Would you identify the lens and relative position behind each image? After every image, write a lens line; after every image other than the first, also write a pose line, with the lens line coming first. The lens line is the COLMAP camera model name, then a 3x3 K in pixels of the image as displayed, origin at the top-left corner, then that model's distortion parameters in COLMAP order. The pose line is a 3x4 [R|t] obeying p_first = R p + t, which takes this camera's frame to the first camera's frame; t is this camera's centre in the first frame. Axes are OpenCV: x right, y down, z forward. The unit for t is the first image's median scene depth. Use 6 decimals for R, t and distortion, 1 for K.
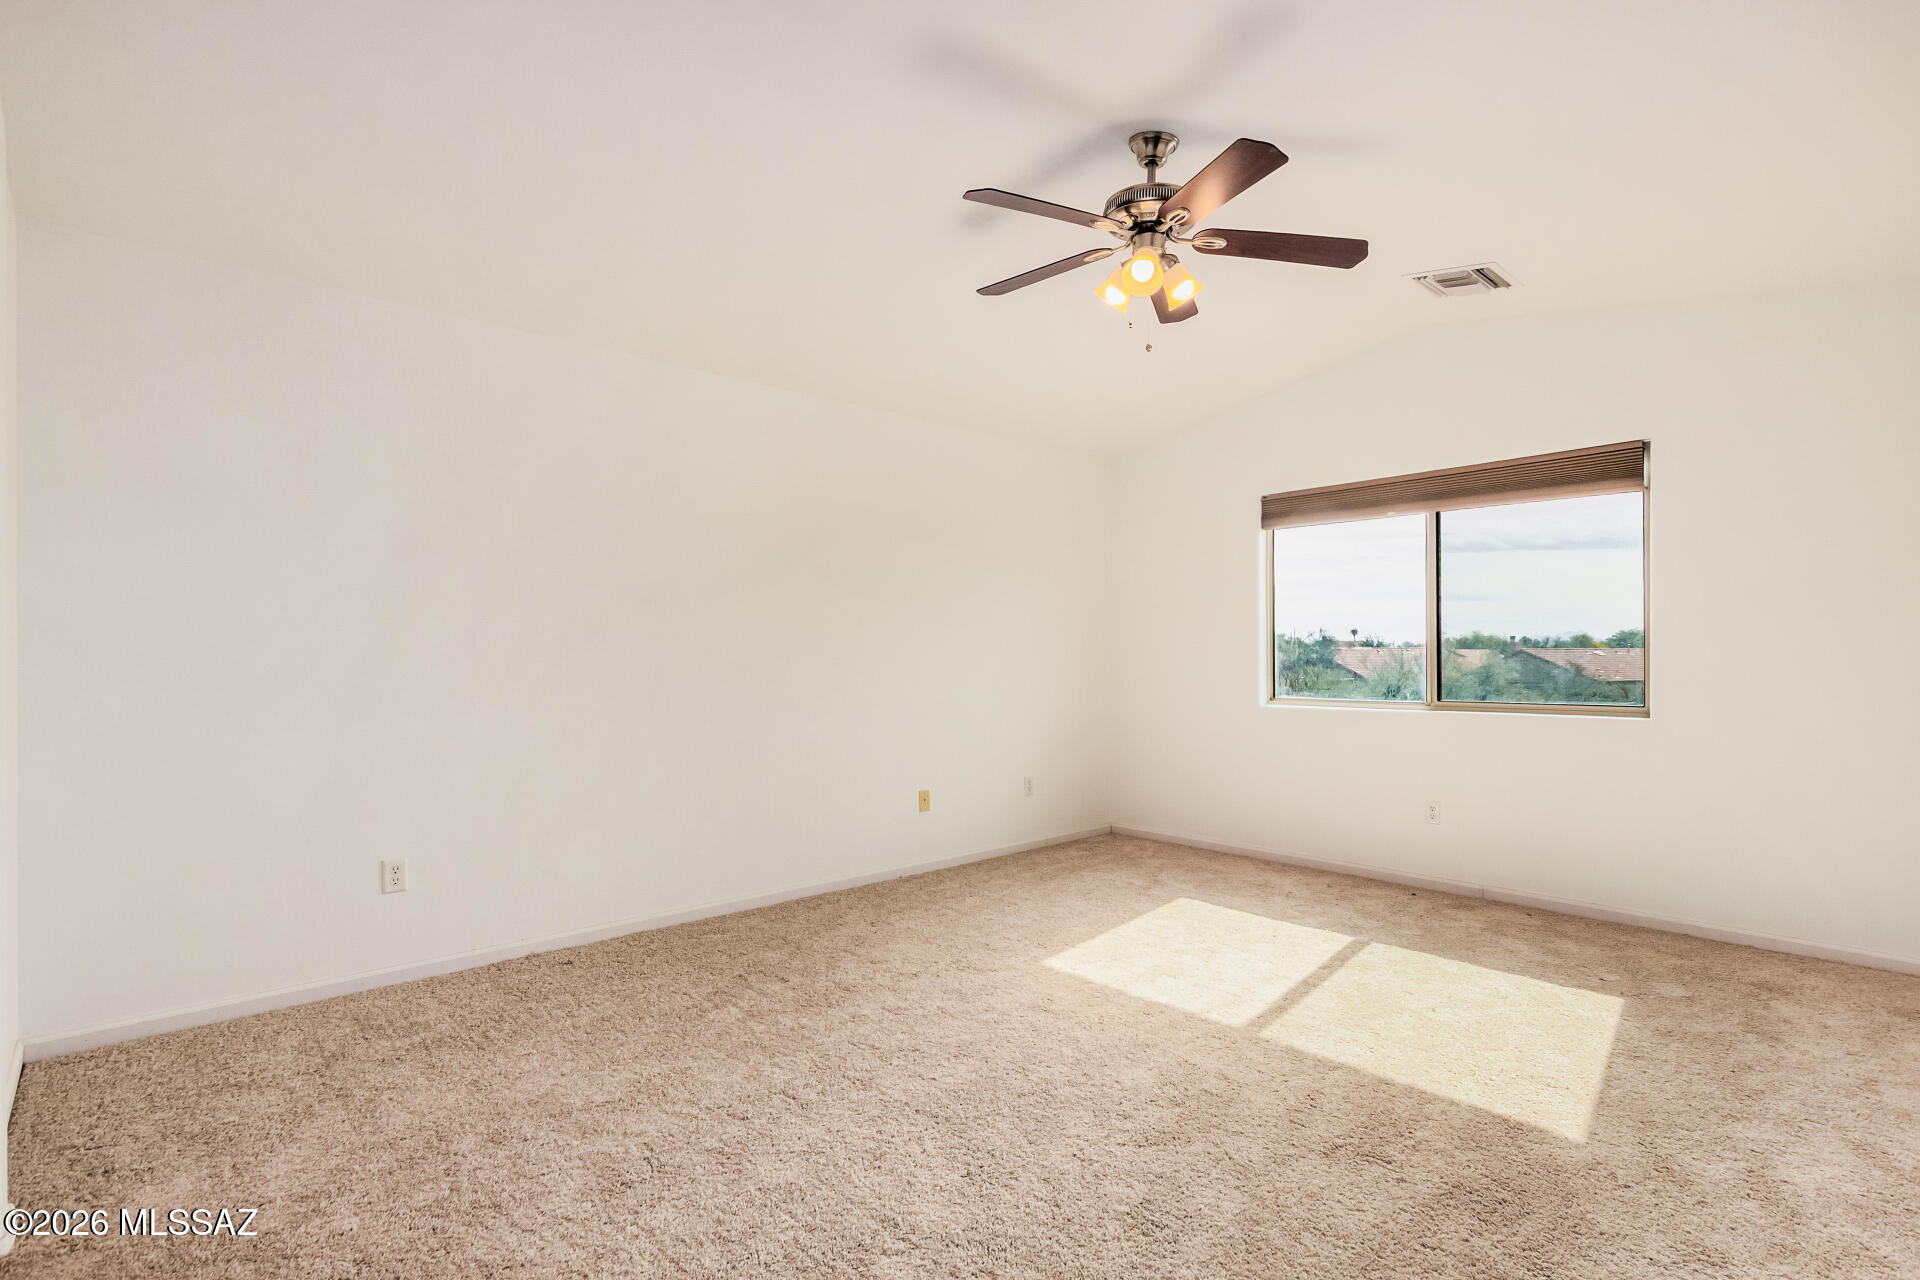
lens RADIAL K [[907.0, 0, 990.7], [0, 907.0, 641.2], [0, 0, 1]] dist [-0.000246, -0.000088]
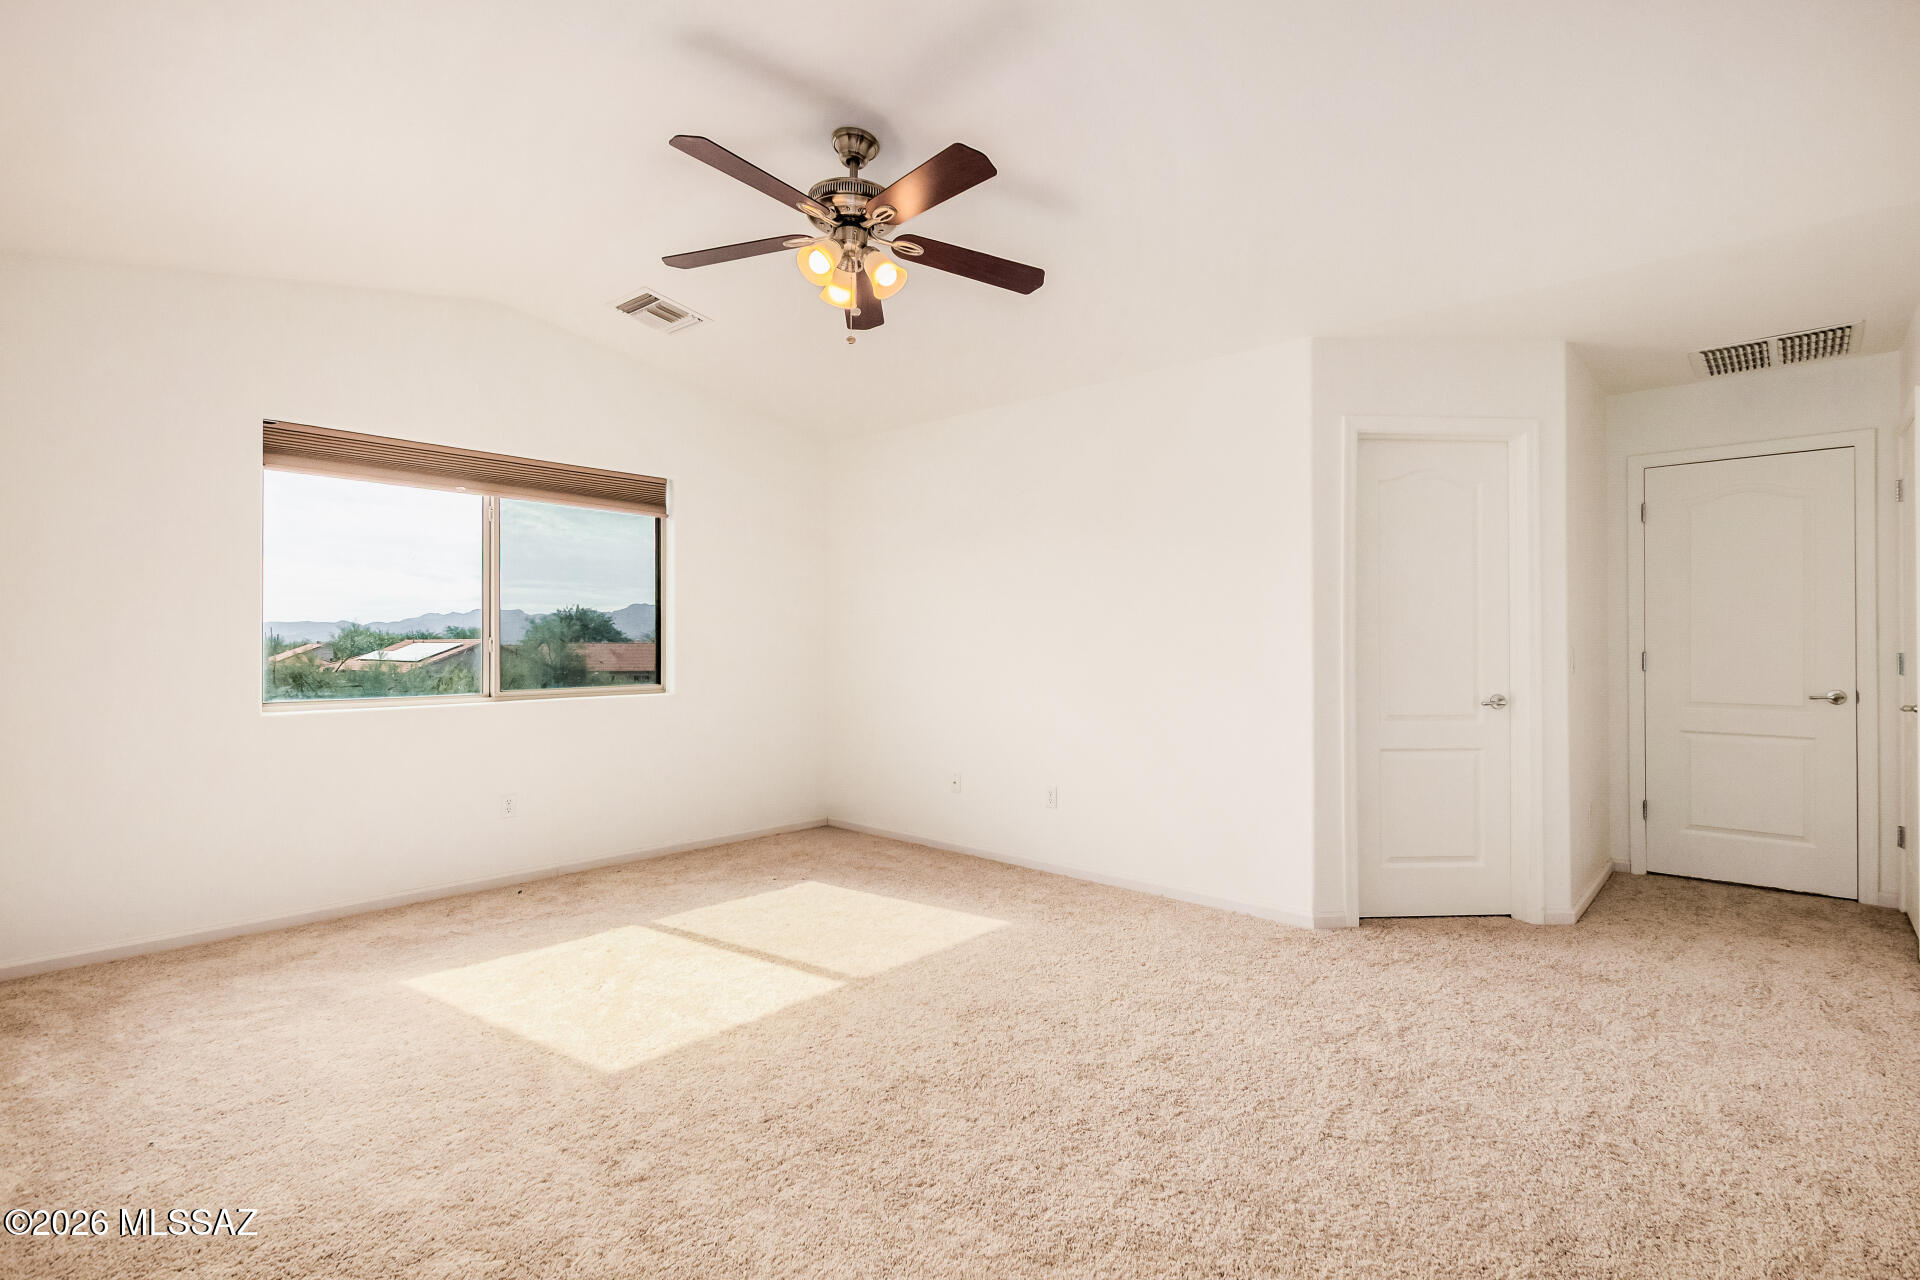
lens RADIAL K [[907.0, 0, 990.7], [0, 907.0, 641.2], [0, 0, 1]] dist [-0.000246, -0.000088]
pose [[-0.105222, 0.001128, 0.994448, -0.612770], [-0.026237, 0.999648, -0.003910, 0.001718], [-0.994103, -0.026503, -0.105155, 0.670724]]
